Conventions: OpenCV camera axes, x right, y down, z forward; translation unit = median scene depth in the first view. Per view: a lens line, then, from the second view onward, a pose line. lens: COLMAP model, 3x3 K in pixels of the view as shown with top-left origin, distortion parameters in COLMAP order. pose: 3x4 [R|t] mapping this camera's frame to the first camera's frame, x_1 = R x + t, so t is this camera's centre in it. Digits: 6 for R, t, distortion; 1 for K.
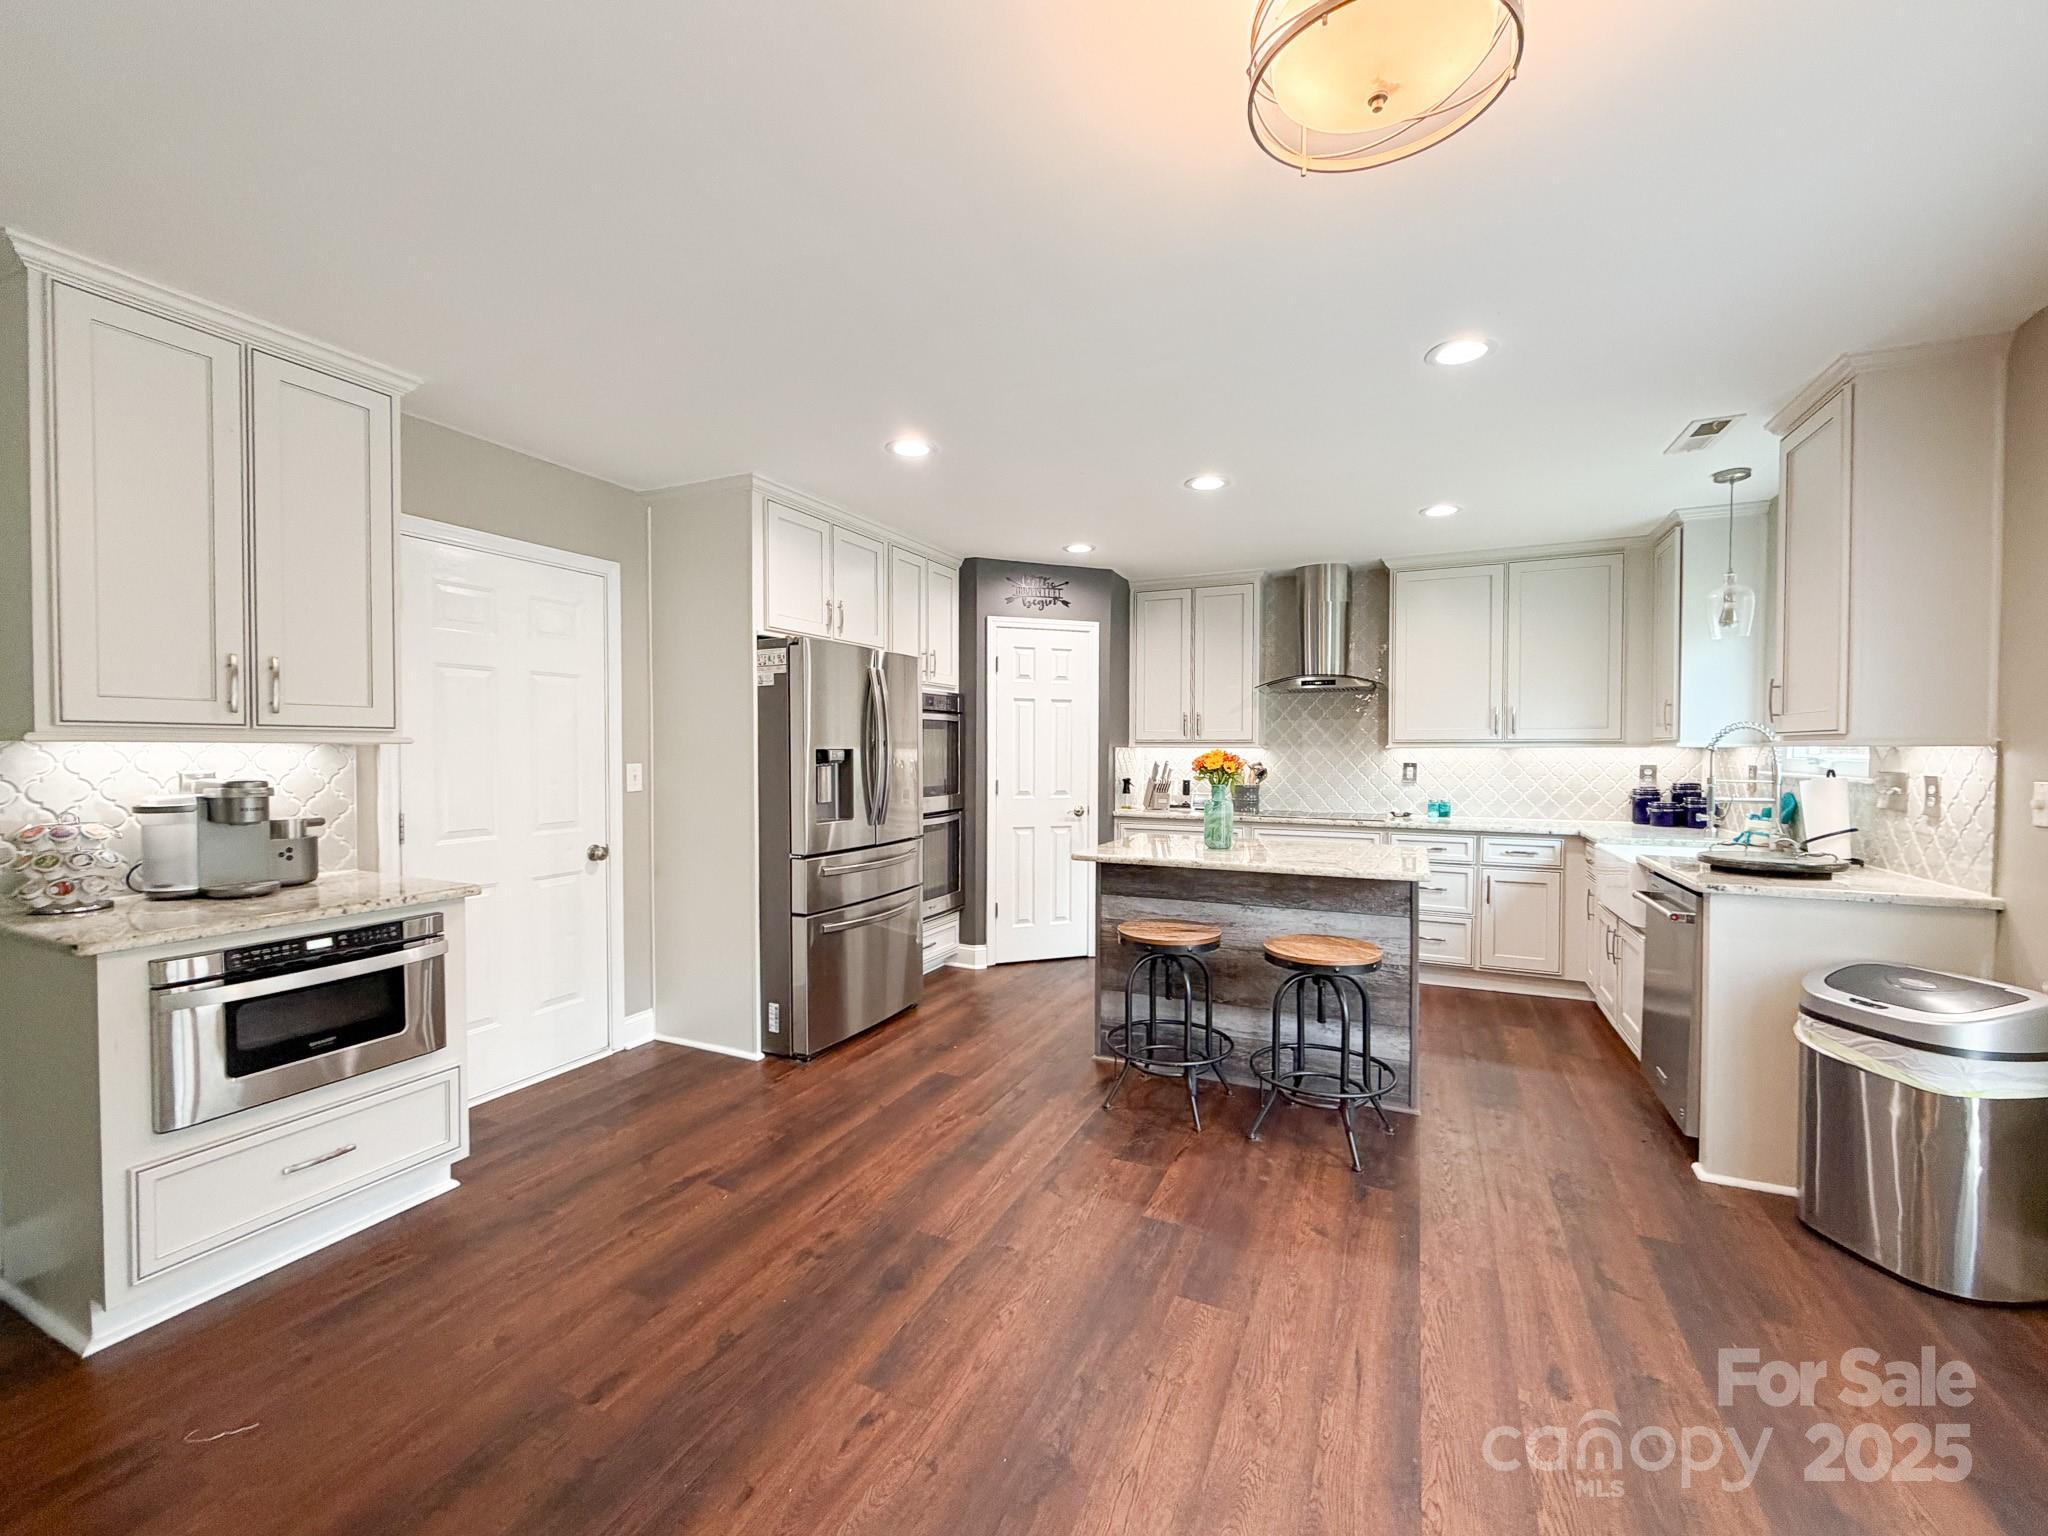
lens RADIAL K [[846.2, 0, 1019.6], [0, 846.2, 769.6], [0, 0, 1]] dist [0.001302, 0.000069]
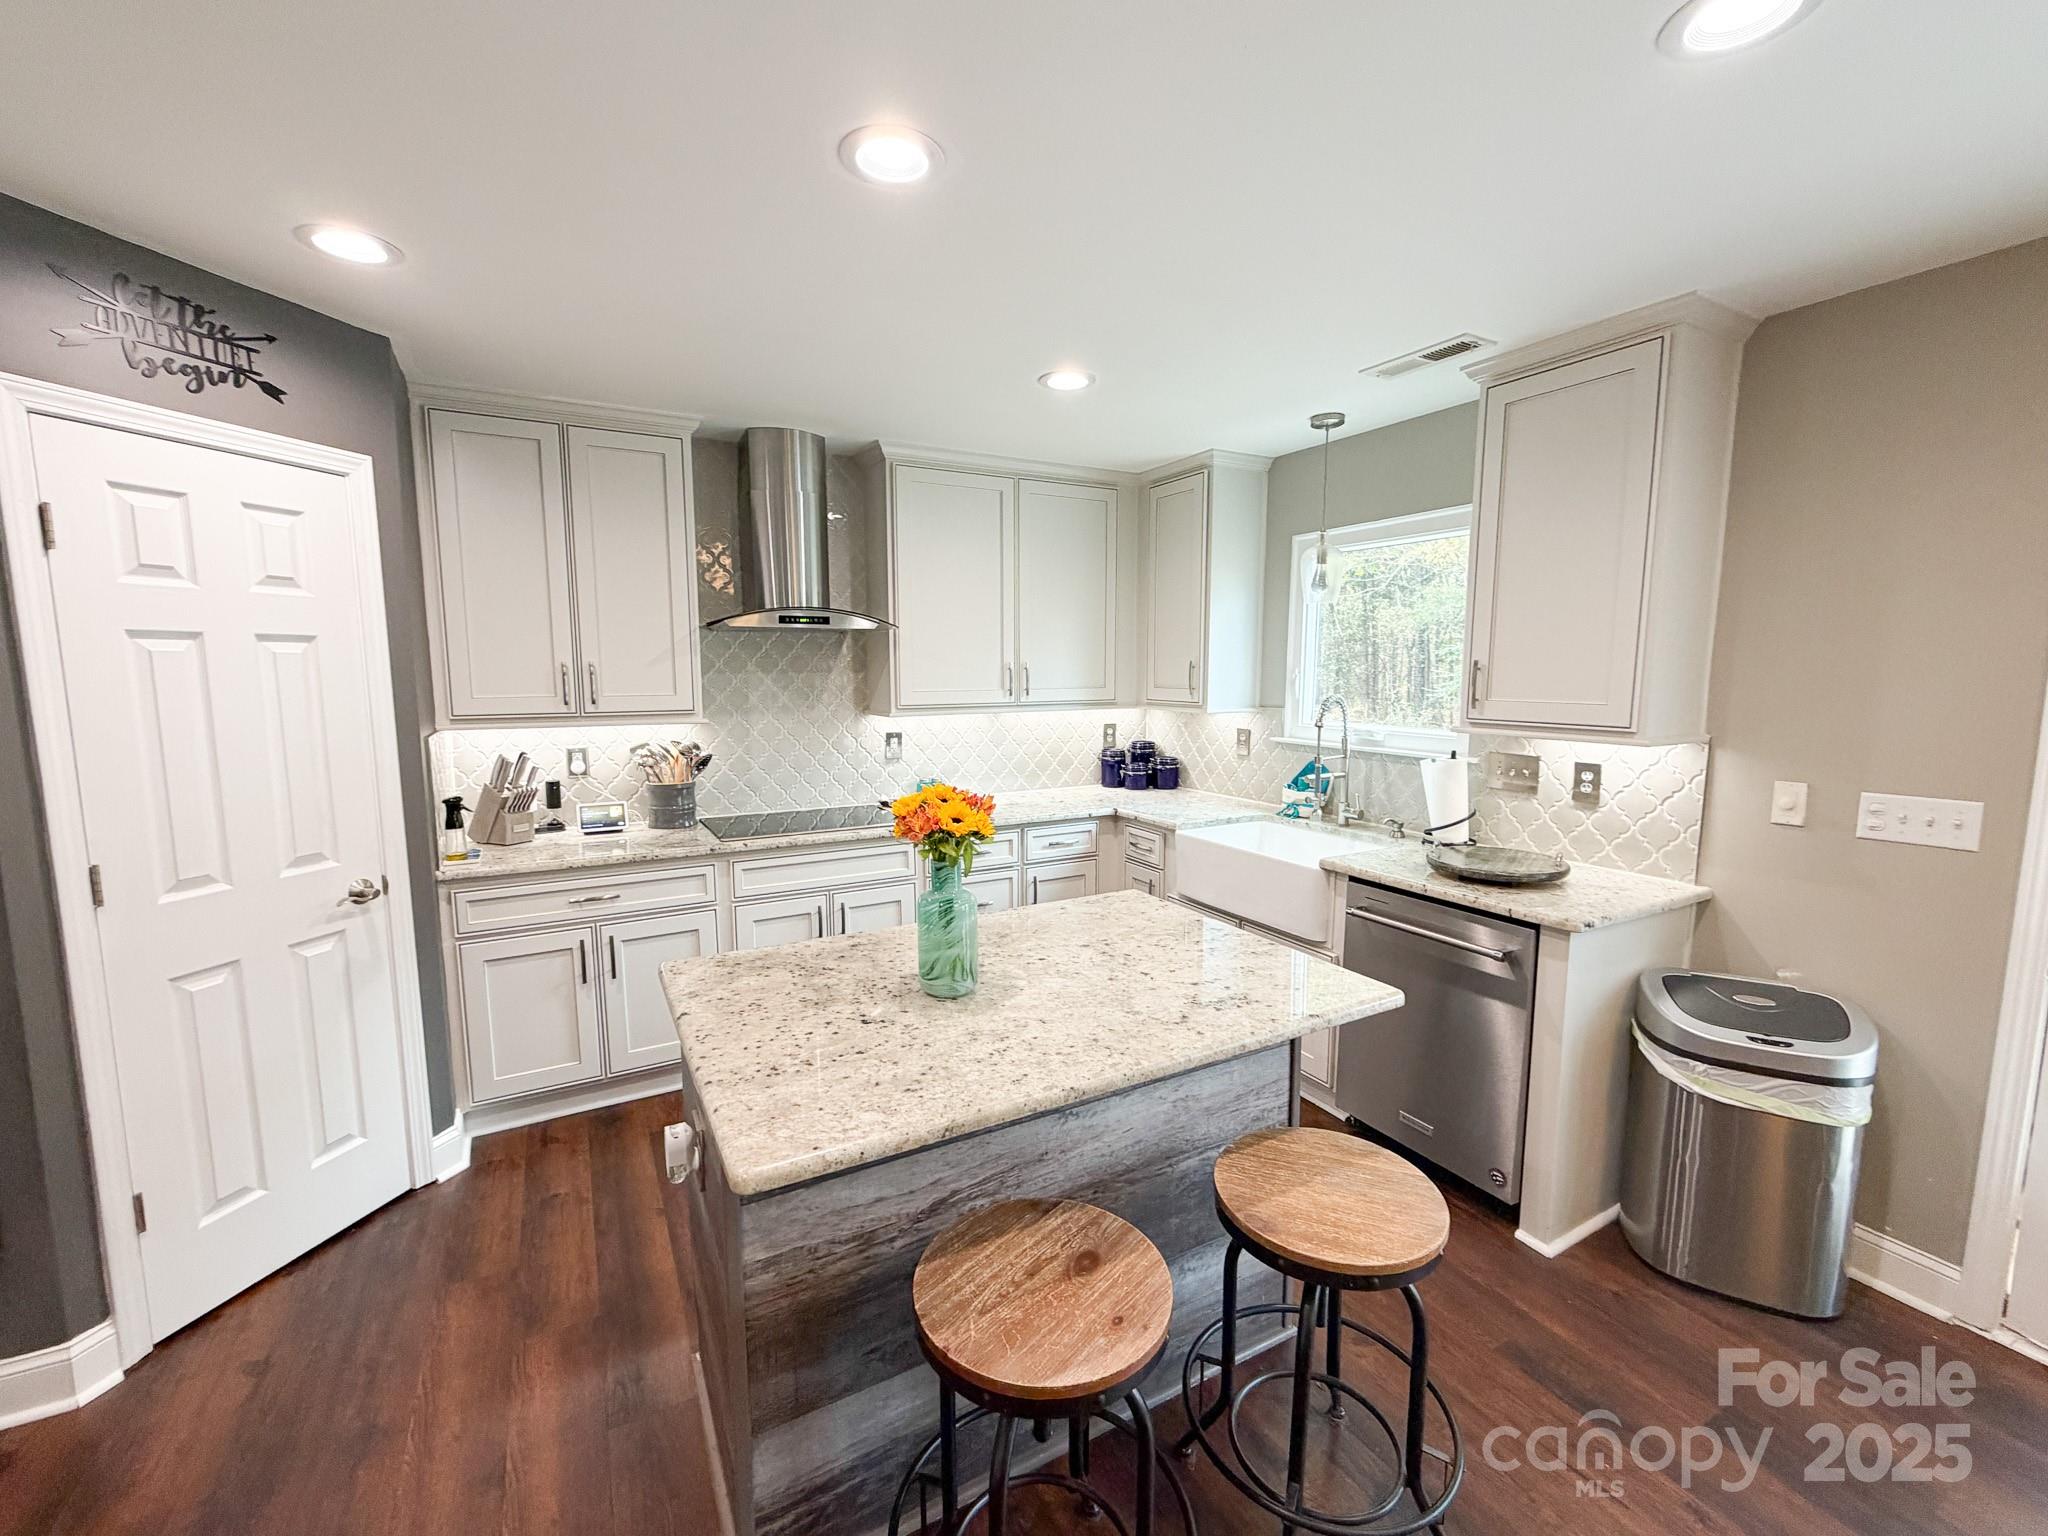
lens RADIAL K [[846.2, 0, 1019.6], [0, 846.2, 769.6], [0, 0, 1]] dist [0.001302, 0.000069]
pose [[0.591407, -0.101700, 0.799934, -0.098620], [0.021917, 0.993676, 0.110128, -0.074010], [-0.806075, -0.047598, 0.589896, 0.626774]]
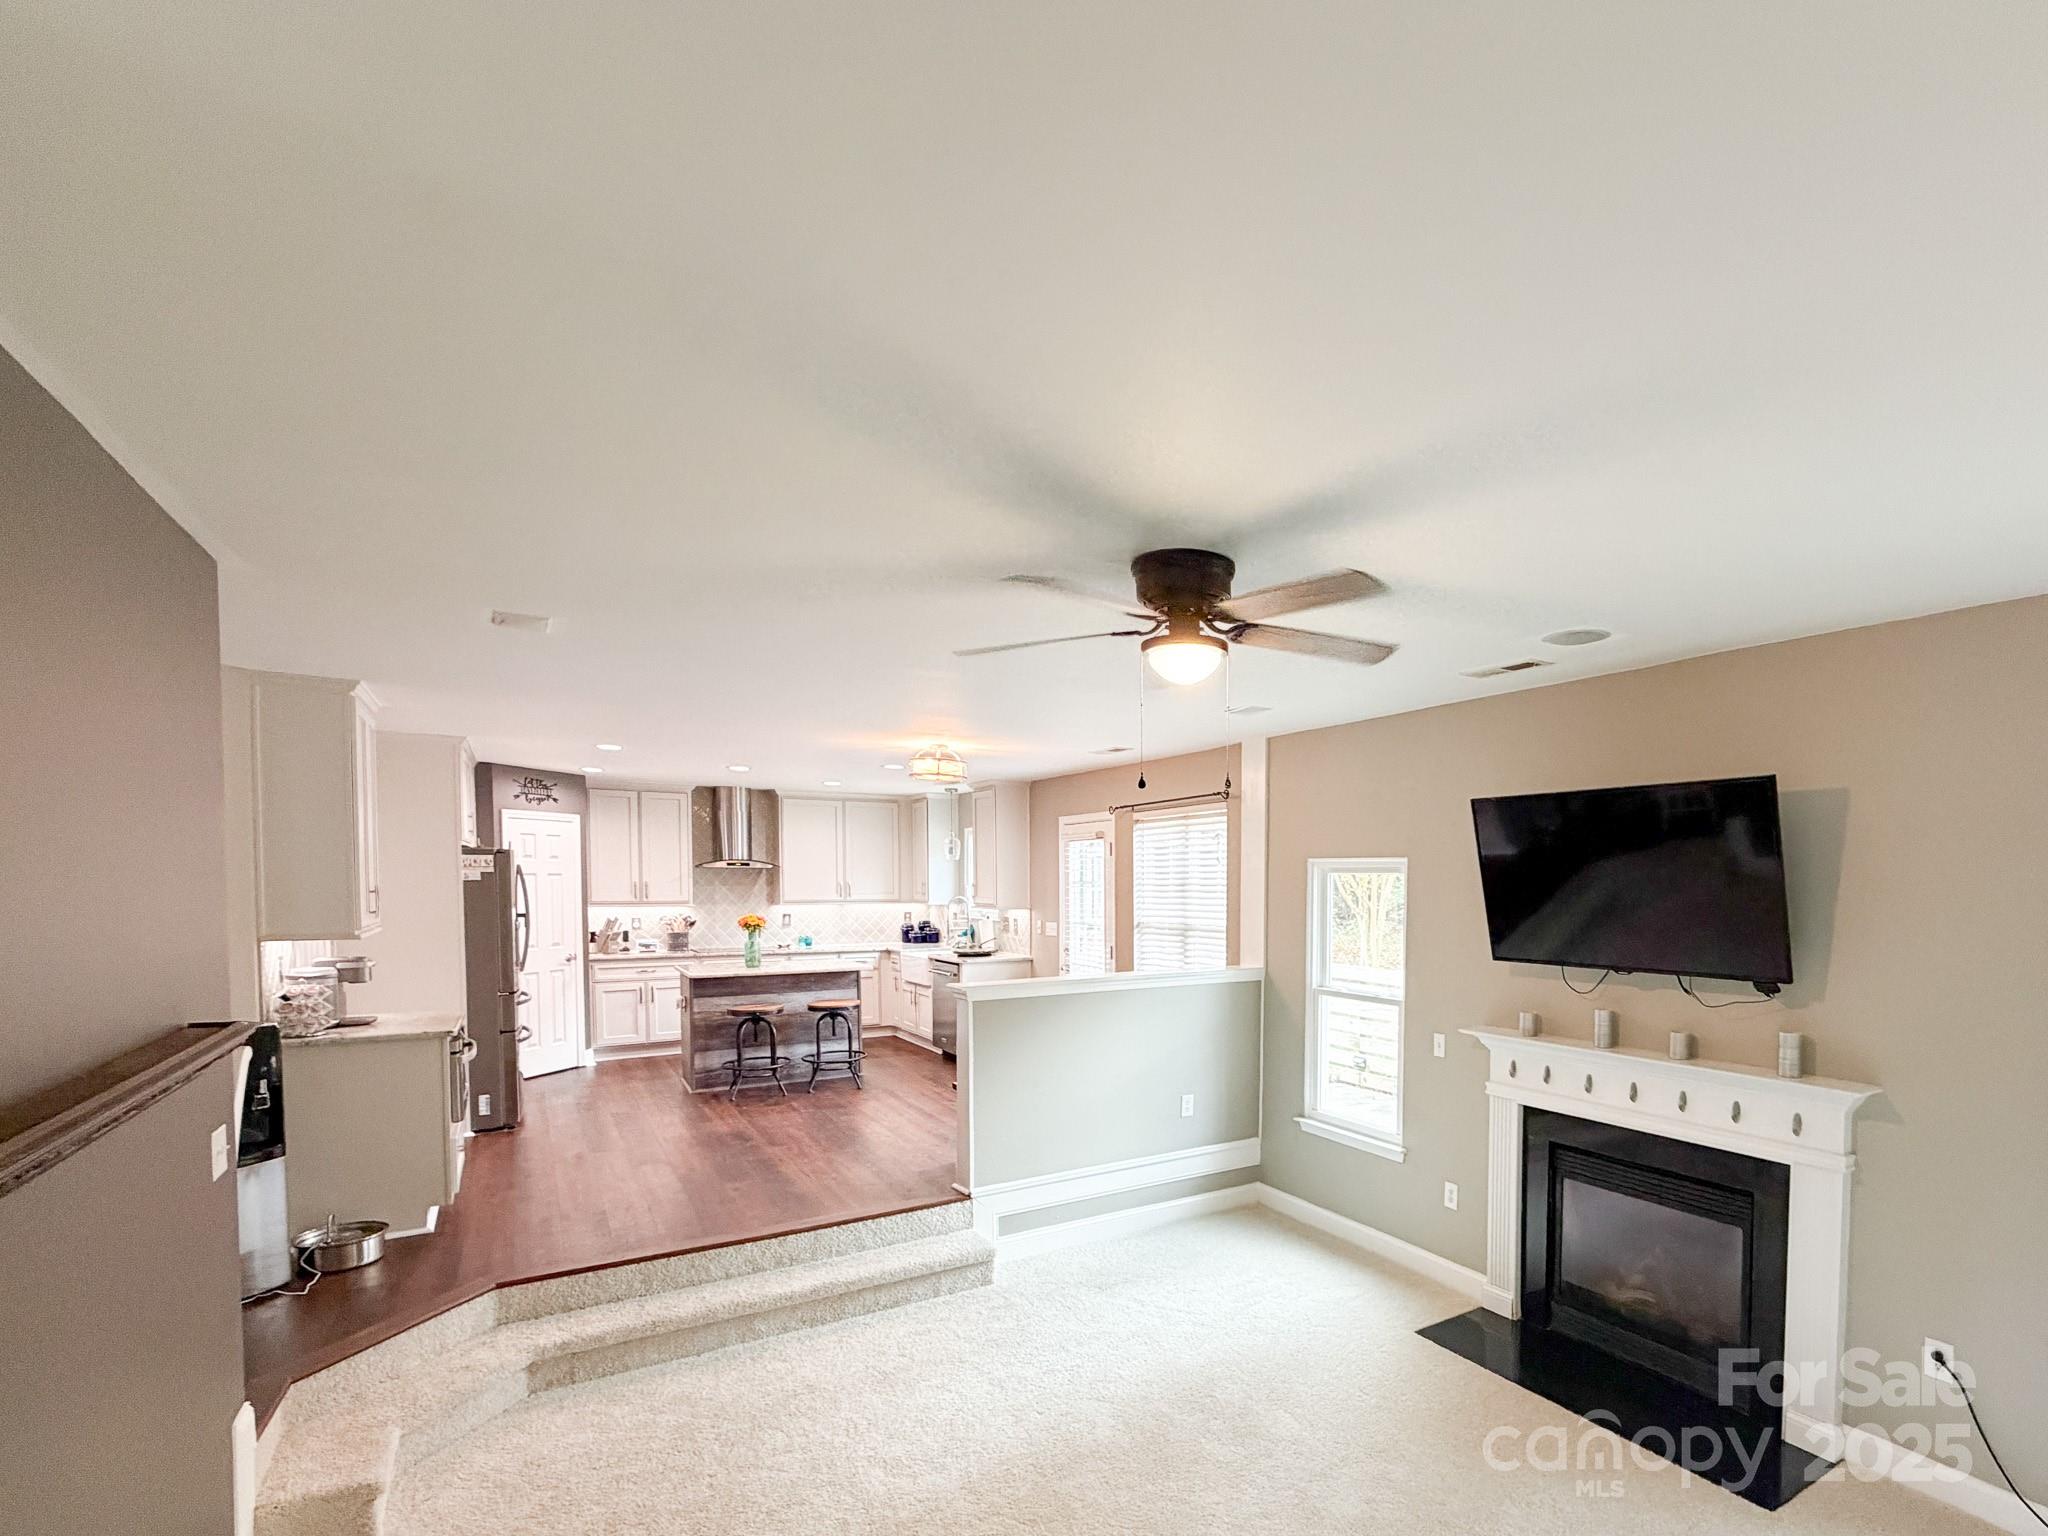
lens RADIAL K [[997.4, 0, 1230.7], [0, 997.4, 922.3], [0, 0, 1]] dist [-0.001209, -0.000262]
pose [[0.487413, -0.038025, 0.872343, -1.054512], [0.017574, 0.999276, 0.033738, -0.054972], [-0.872995, -0.001114, 0.487728, -0.896143]]
